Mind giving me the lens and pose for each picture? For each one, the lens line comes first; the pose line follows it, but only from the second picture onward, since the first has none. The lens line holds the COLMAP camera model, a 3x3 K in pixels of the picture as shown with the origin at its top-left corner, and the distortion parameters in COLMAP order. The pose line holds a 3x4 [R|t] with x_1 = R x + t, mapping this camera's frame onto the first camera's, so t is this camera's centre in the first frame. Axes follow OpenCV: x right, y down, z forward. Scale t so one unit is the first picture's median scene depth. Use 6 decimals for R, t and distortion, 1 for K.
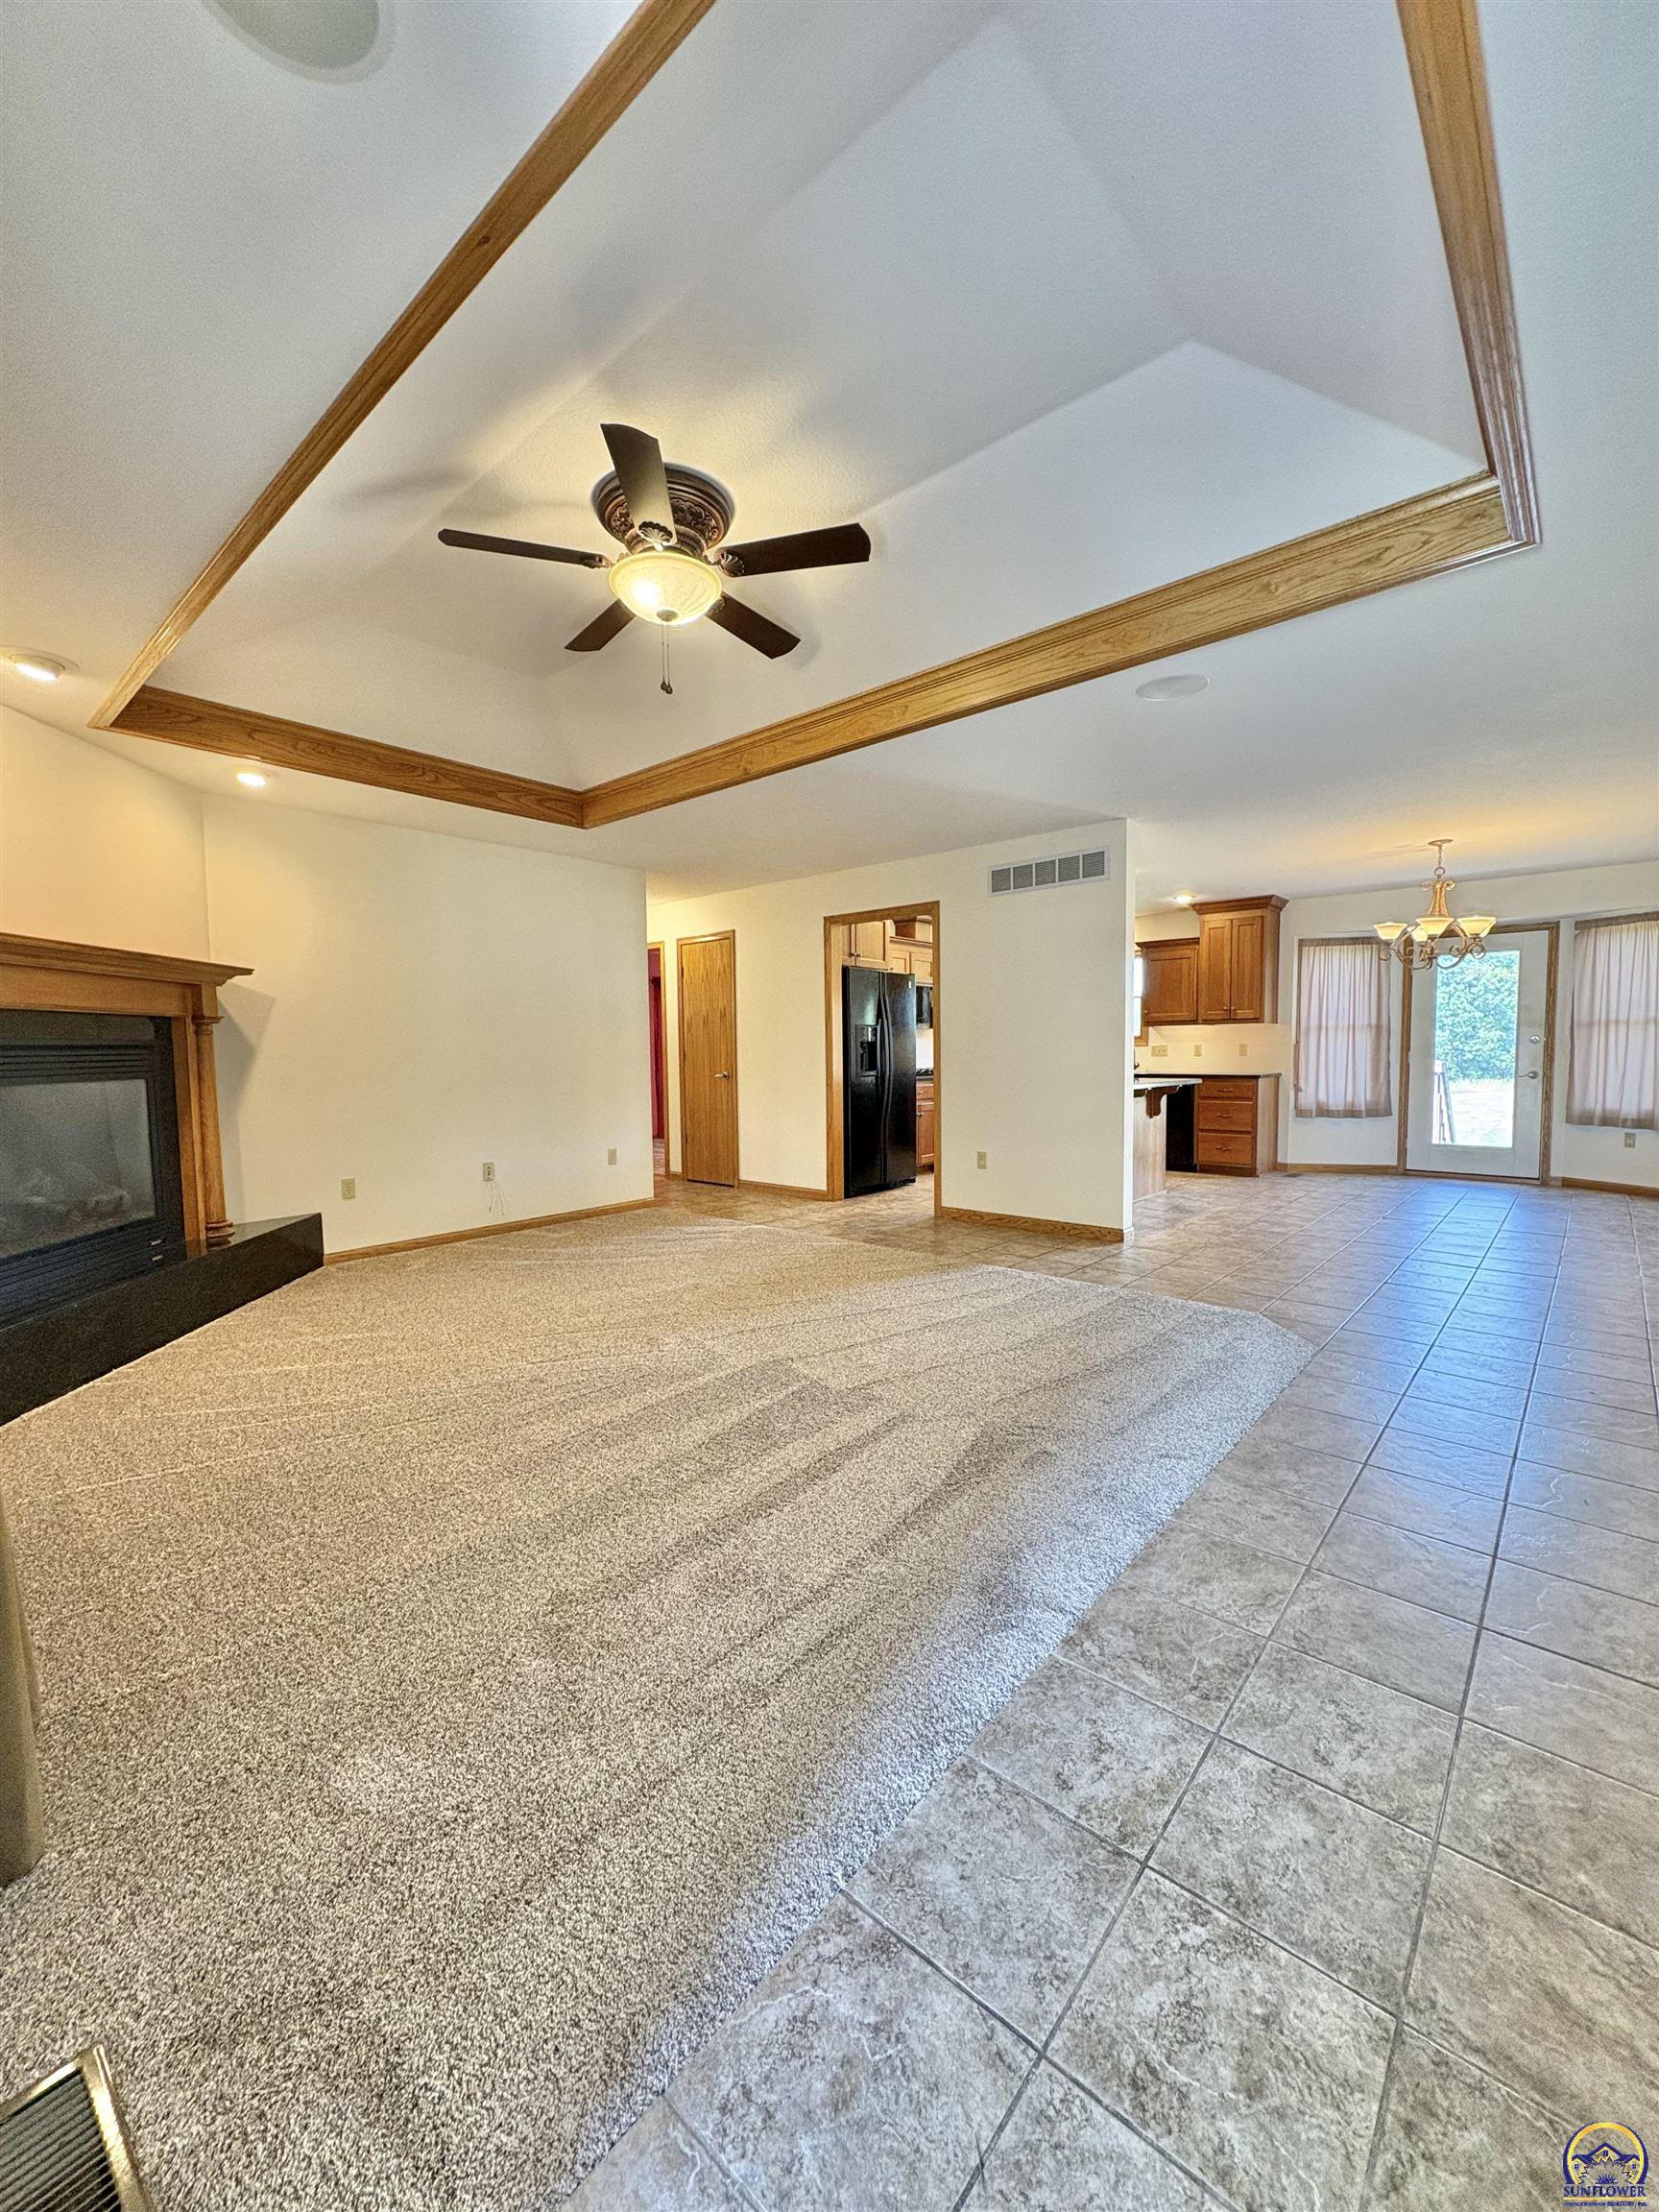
lens RADIAL K [[878.1, 0, 829.5], [0, 878.1, 1106.0], [0, 0, 1]] dist [-0.000918, -0.000420]
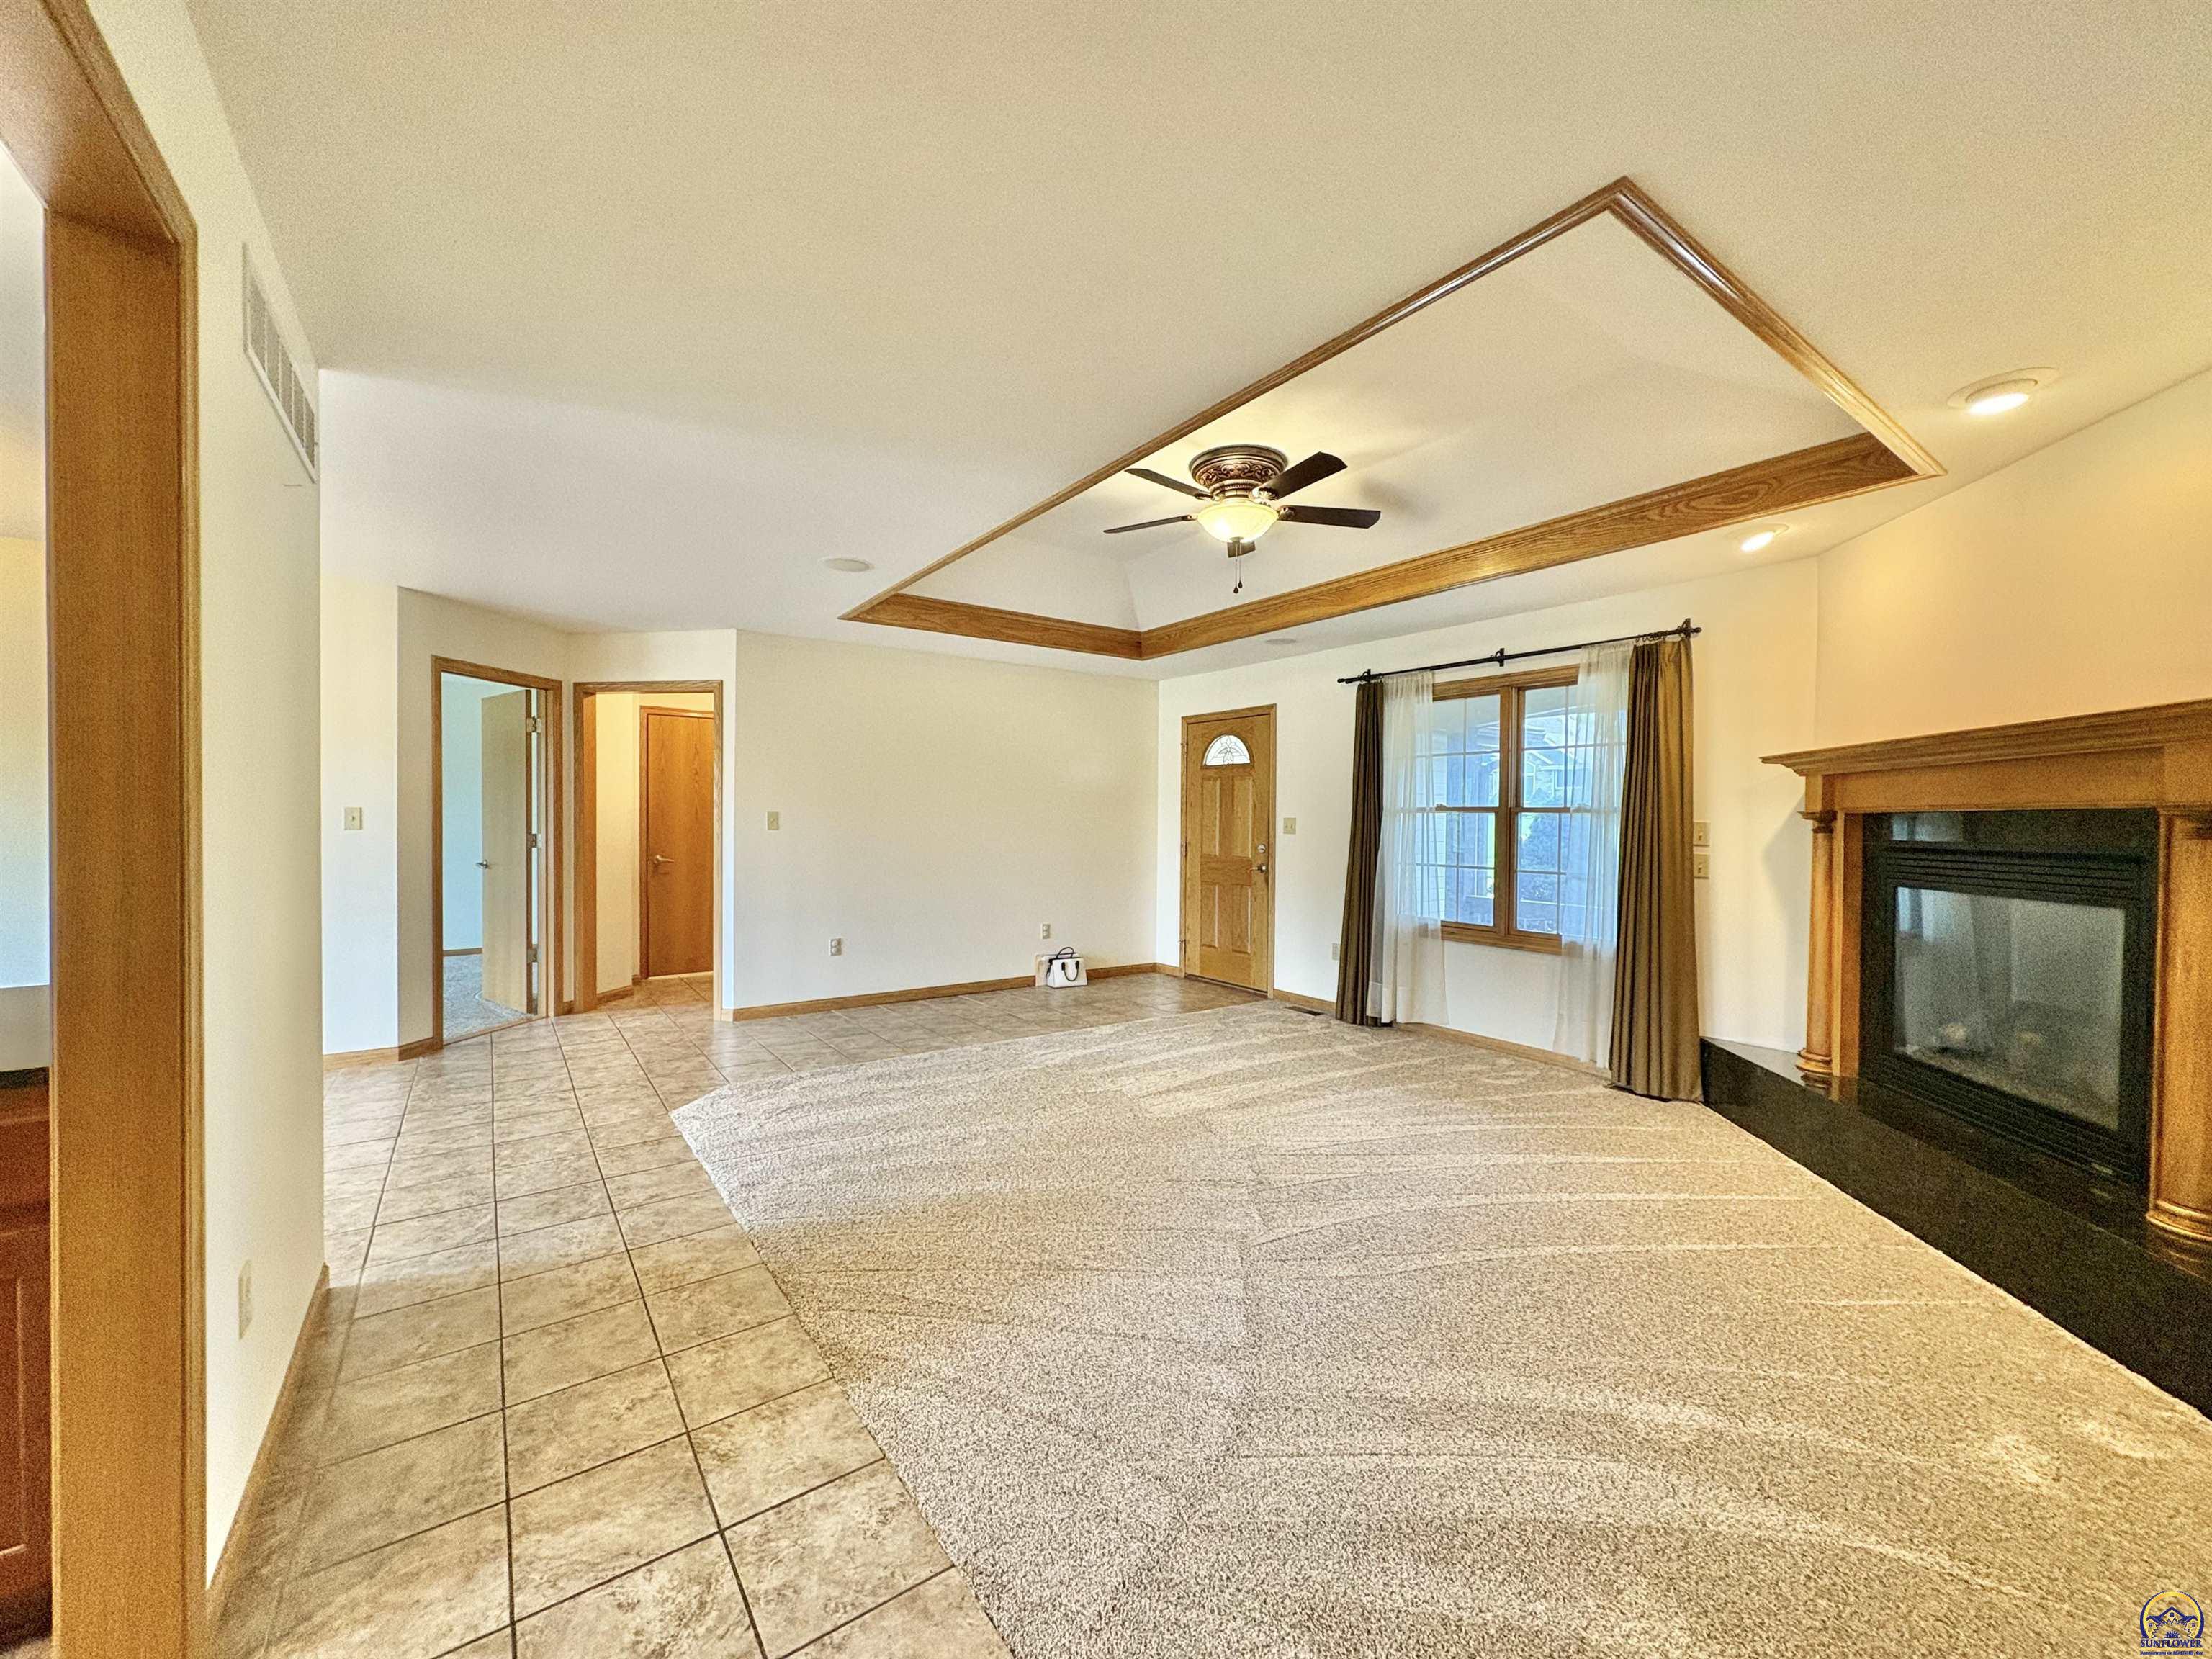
lens RADIAL K [[878.1, 0, 1106.0], [0, 878.1, 829.5], [0, 0, 1]] dist [-0.000918, -0.000420]
pose [[-0.973426, -0.001895, 0.228992, -0.195918], [0.015592, 0.997097, 0.074531, -0.132979], [-0.228469, 0.076121, -0.970571, 1.613614]]
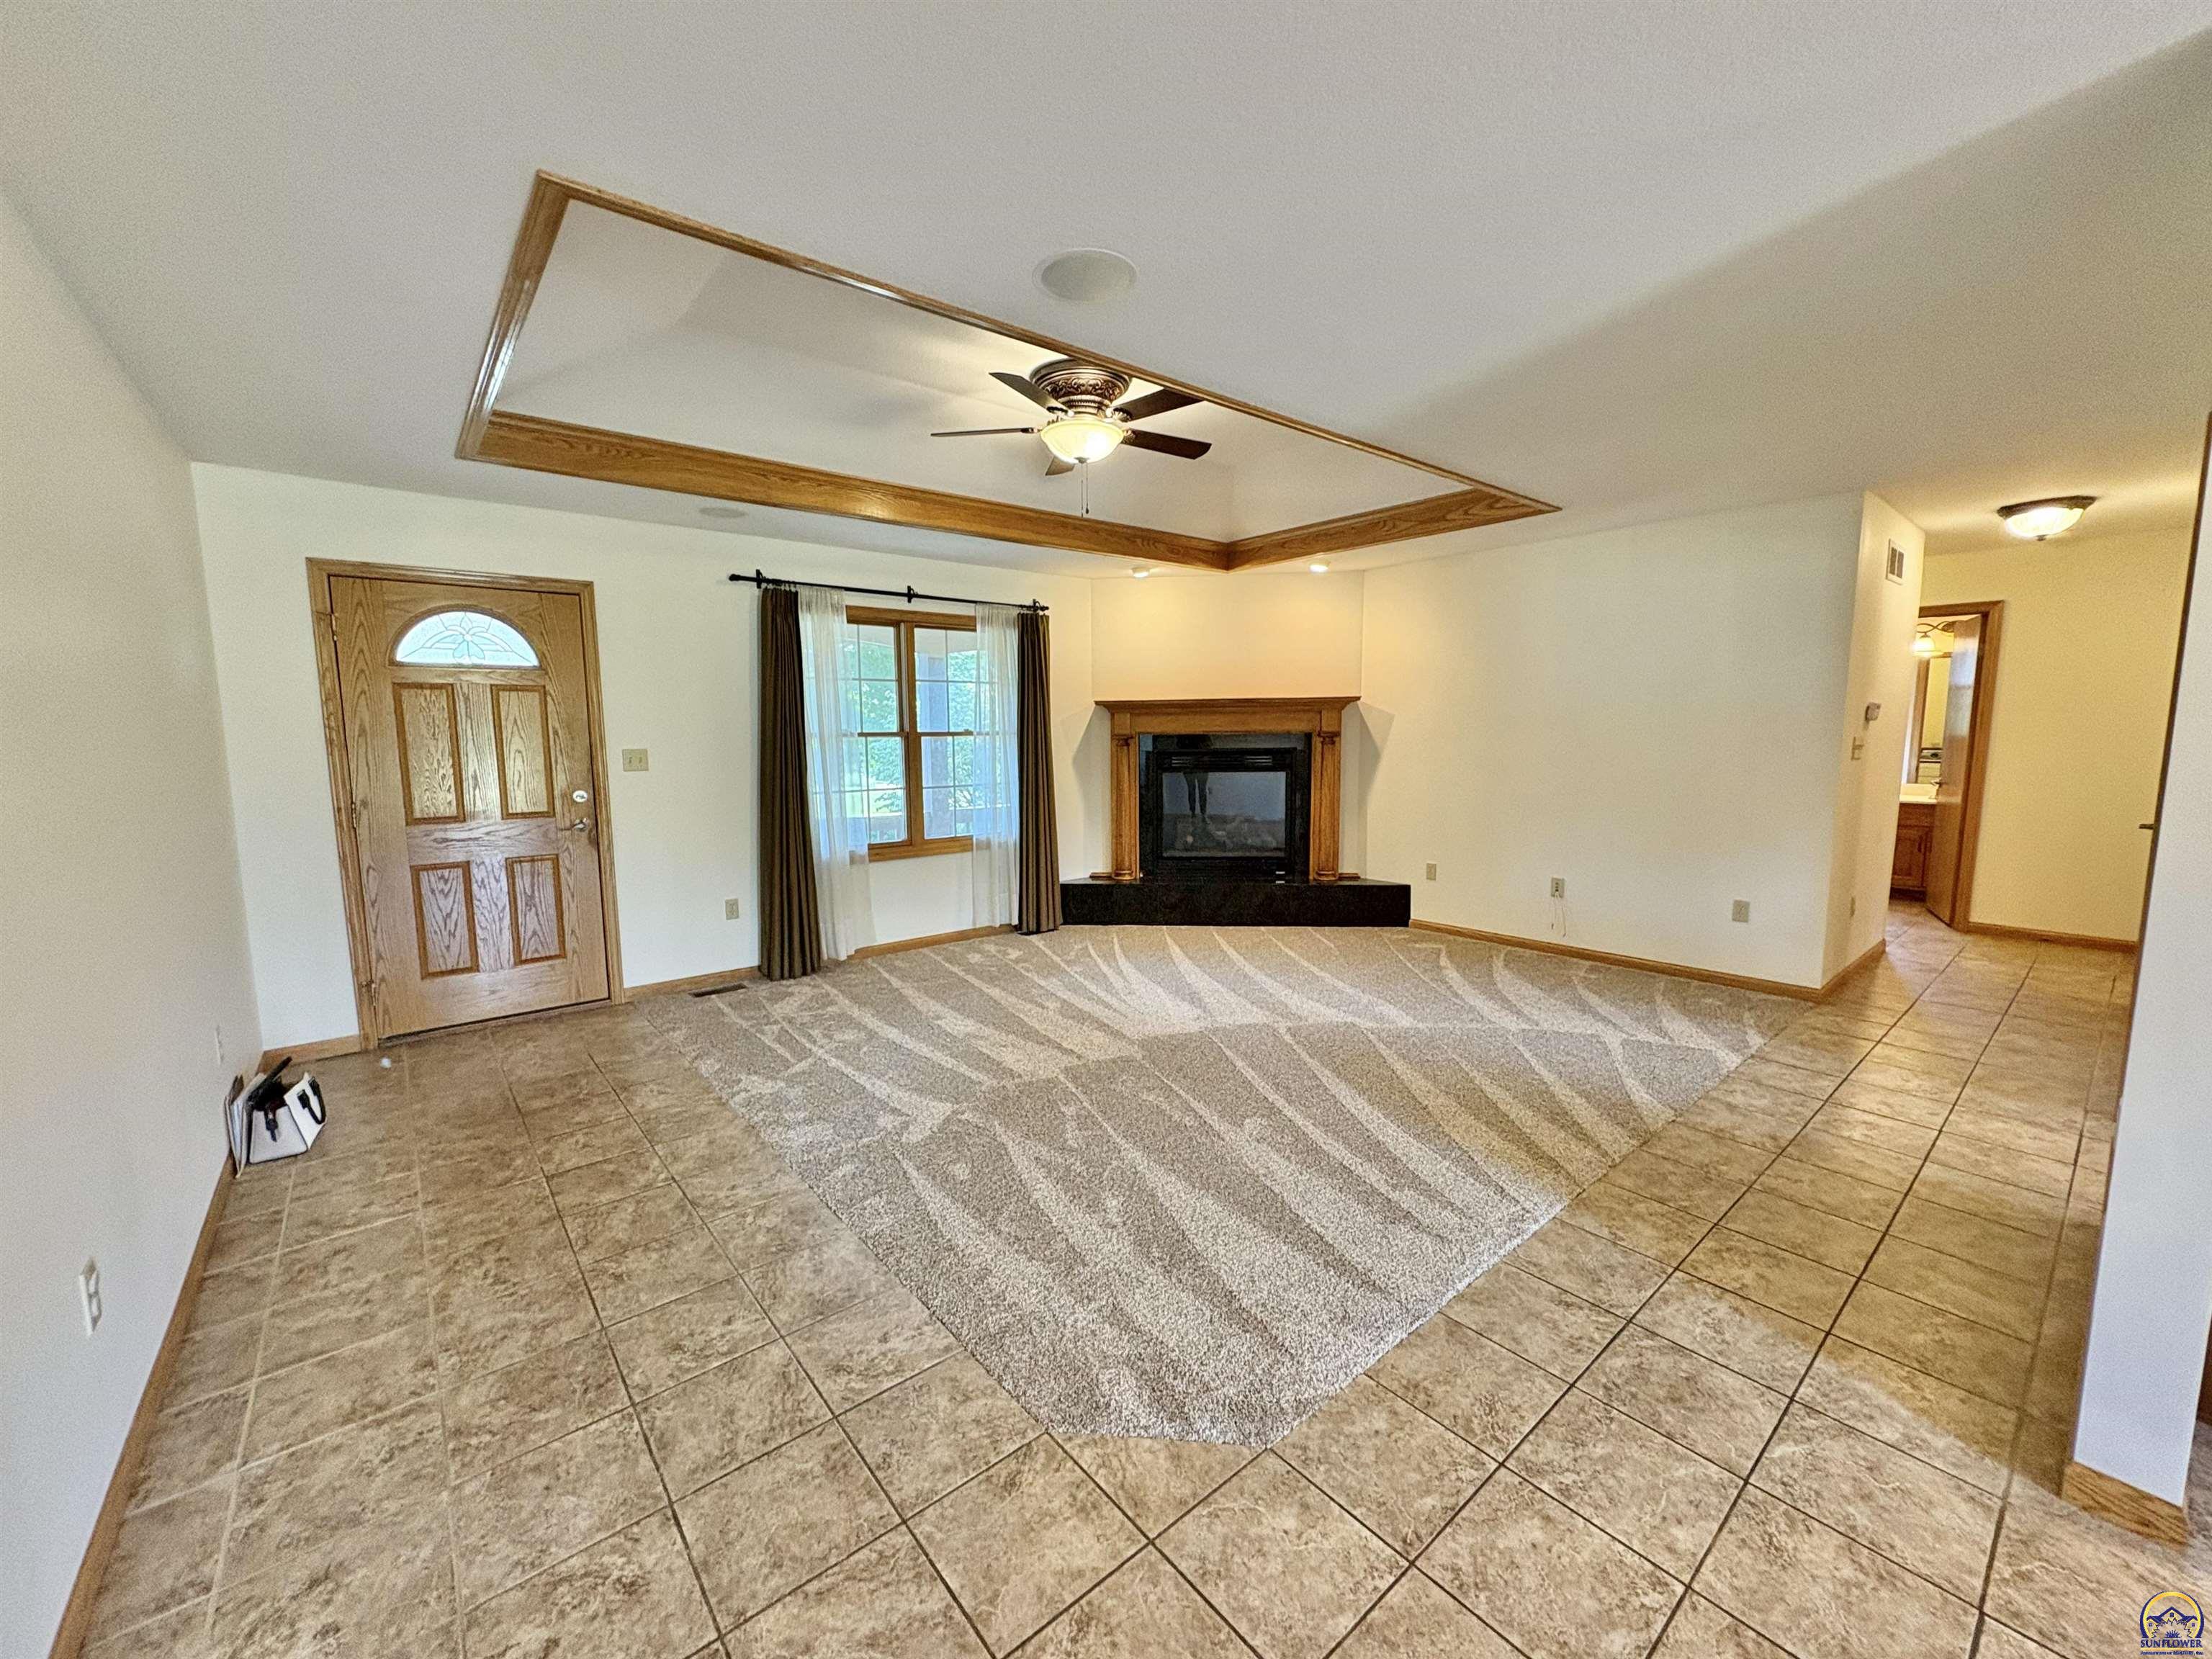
lens RADIAL K [[878.1, 0, 1106.0], [0, 878.1, 829.5], [0, 0, 1]] dist [-0.000918, -0.000420]
pose [[-0.157182, 0.127395, -0.979318, 0.797988], [-0.054974, 0.988978, 0.137476, -0.119409], [0.986038, 0.075446, -0.148446, 0.845937]]
